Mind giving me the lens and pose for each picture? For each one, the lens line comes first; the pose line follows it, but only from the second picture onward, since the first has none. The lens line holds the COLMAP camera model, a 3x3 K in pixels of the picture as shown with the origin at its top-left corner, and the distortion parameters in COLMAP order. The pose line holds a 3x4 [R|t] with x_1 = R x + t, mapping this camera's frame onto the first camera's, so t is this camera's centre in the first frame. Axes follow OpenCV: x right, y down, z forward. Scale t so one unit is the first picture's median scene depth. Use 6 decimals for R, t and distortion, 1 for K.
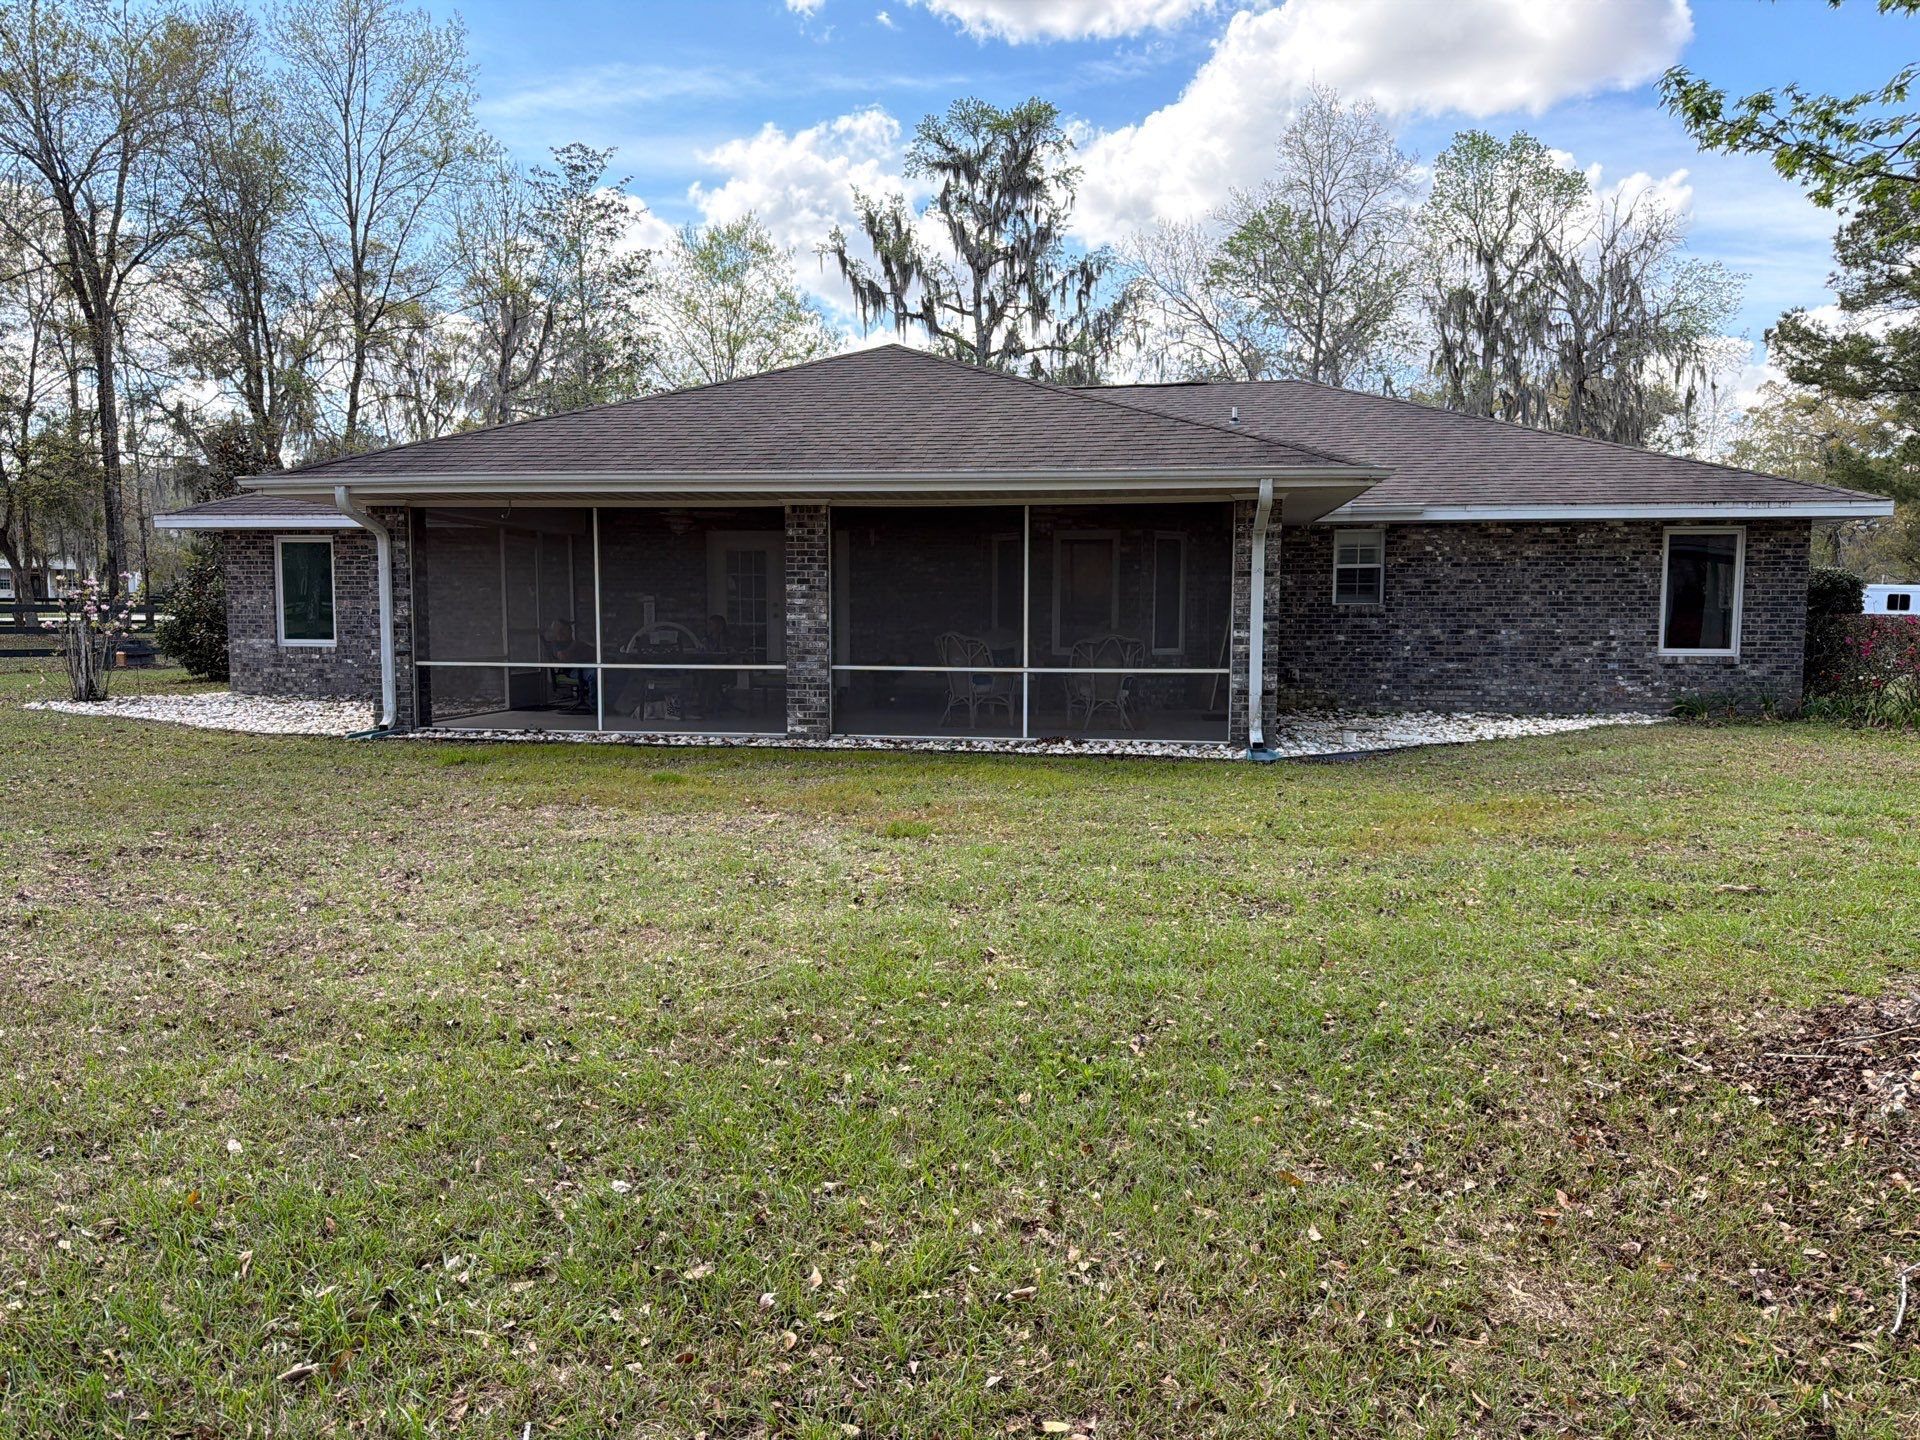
lens RADIAL K [[1403.6, 0, 931.8], [0, 1403.6, 727.3], [0, 0, 1]] dist [0.009660, -0.009298]
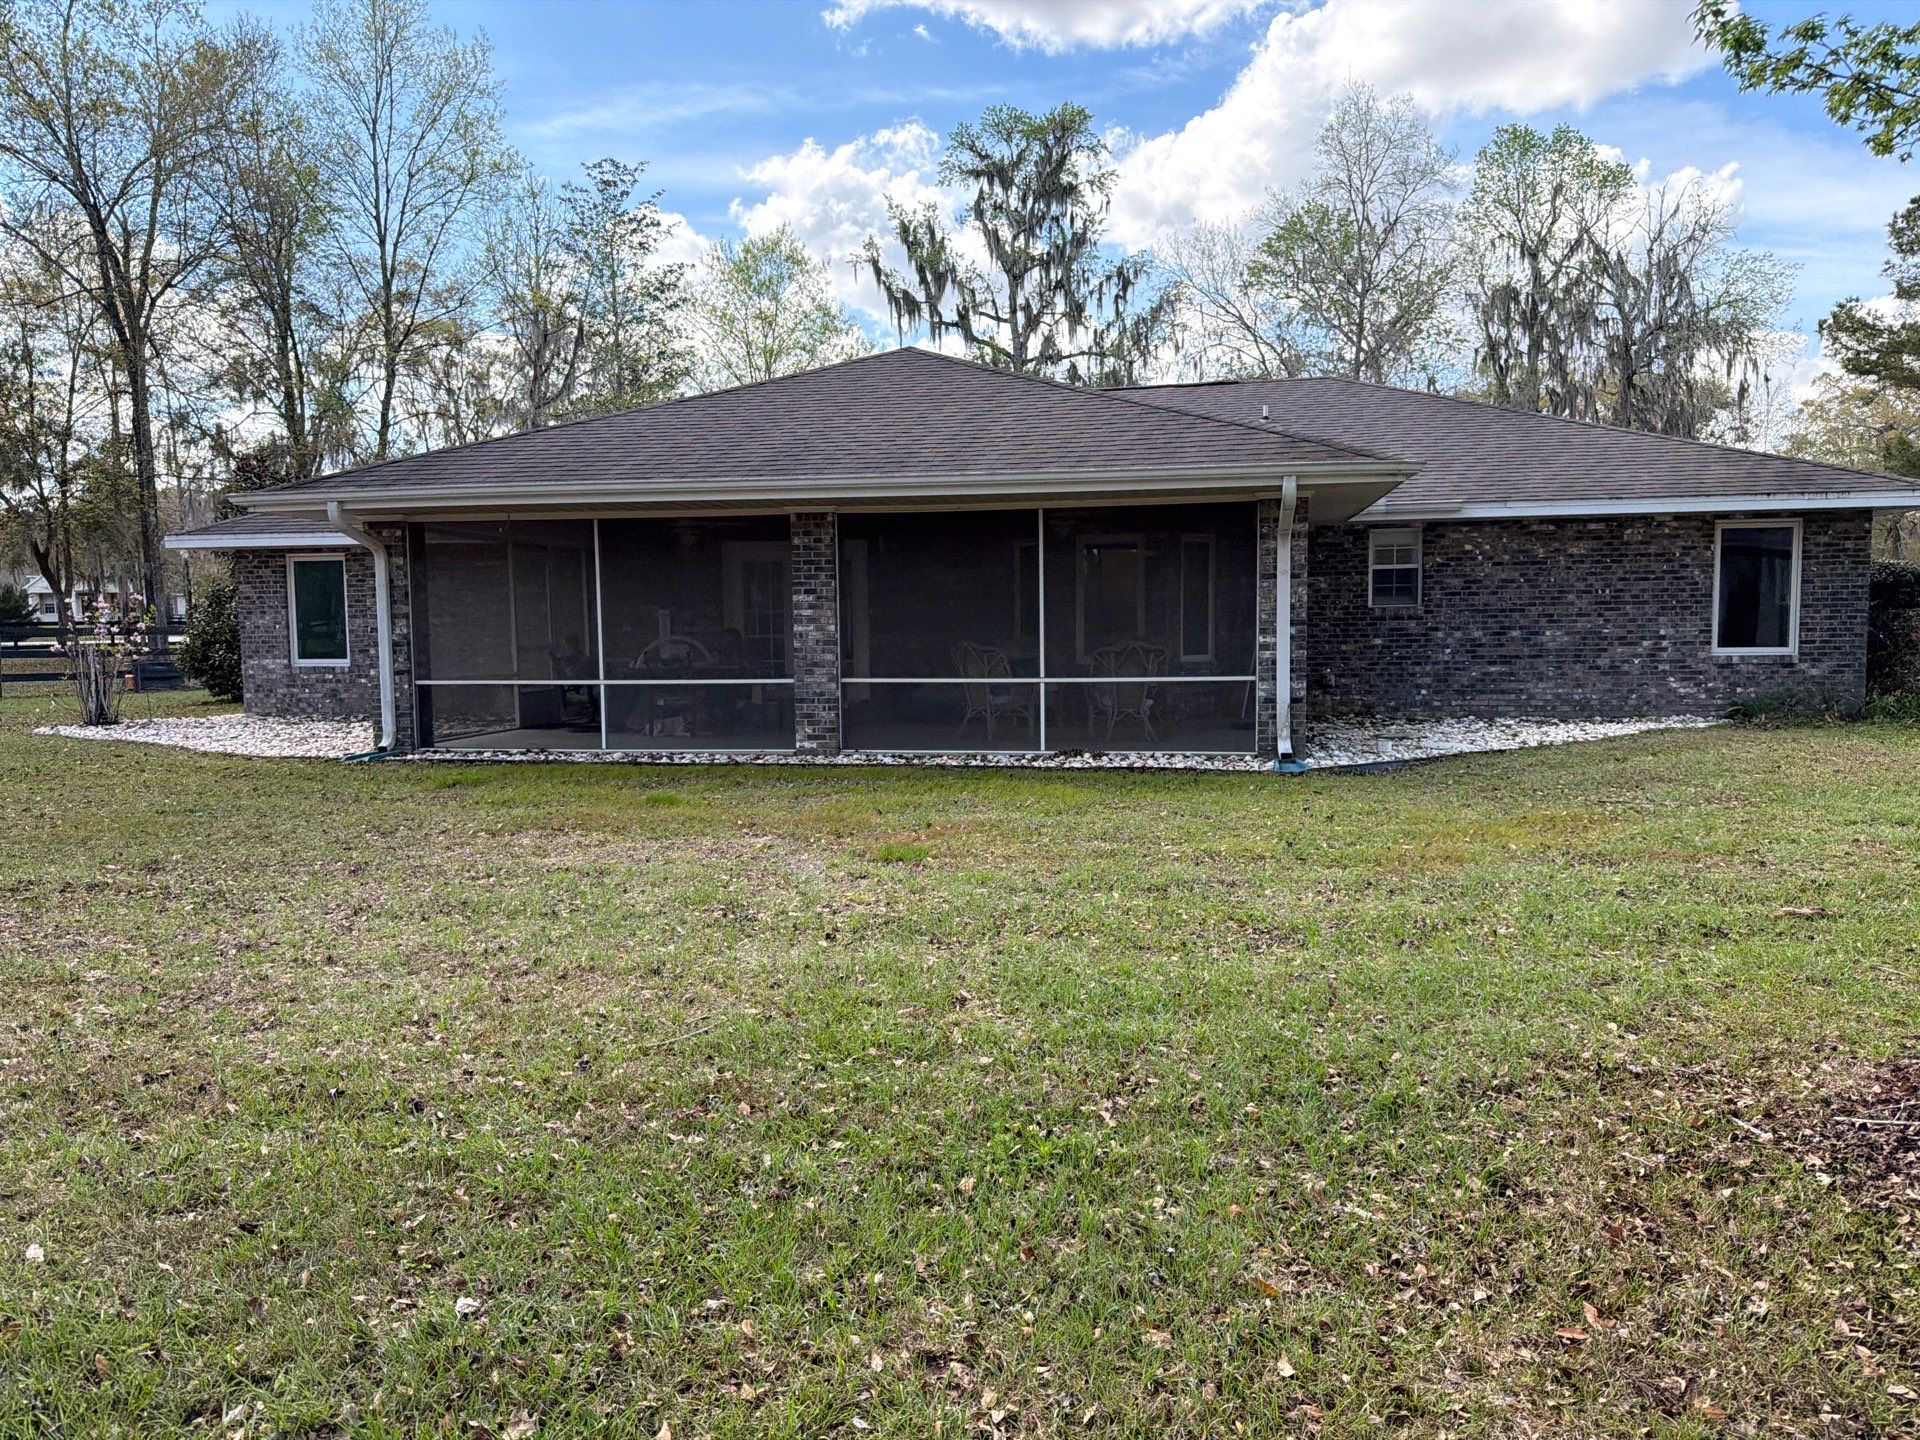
lens RADIAL K [[1403.5, 0, 941.4], [0, 1403.5, 726.2], [0, 0, 1]] dist [0.004957, -0.003859]
pose [[0.999539, -0.013522, -0.027171, 0.017990], [0.013319, 0.999882, -0.007646, -0.002398], [0.027271, 0.007281, 0.999602, 0.030654]]
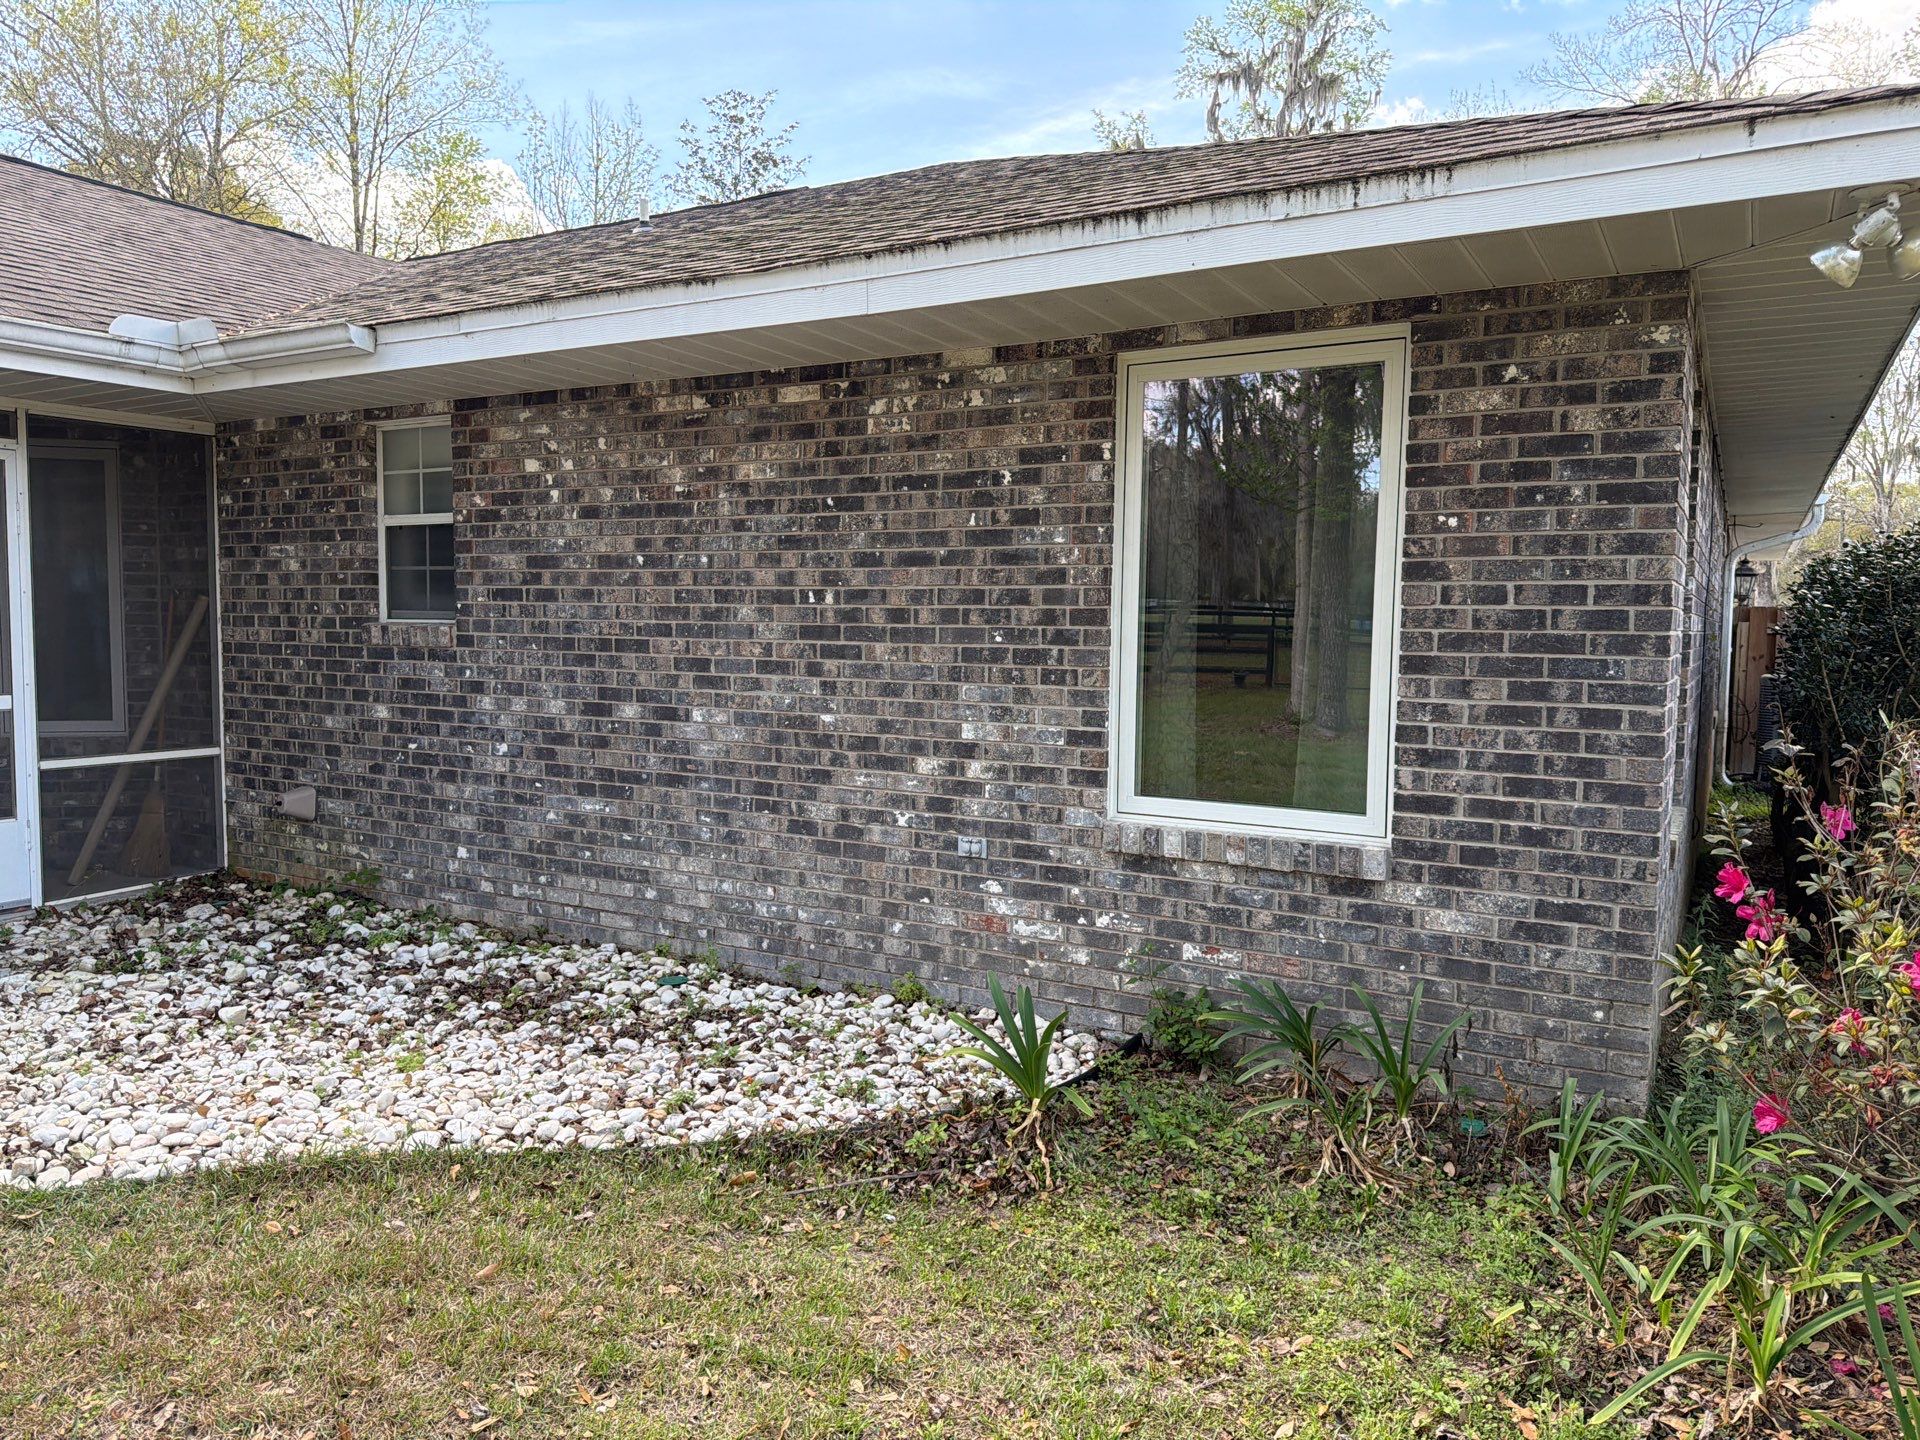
lens RADIAL K [[1374.4, 0, 904.0], [0, 1374.4, 713.0], [0, 0, 1]] dist [0.182727, -0.272571]
pose [[0.932024, 0.034502, -0.360750, 0.574769], [-0.041127, 0.999097, -0.010700, -0.067589], [0.360054, 0.024809, 0.932601, 0.724625]]
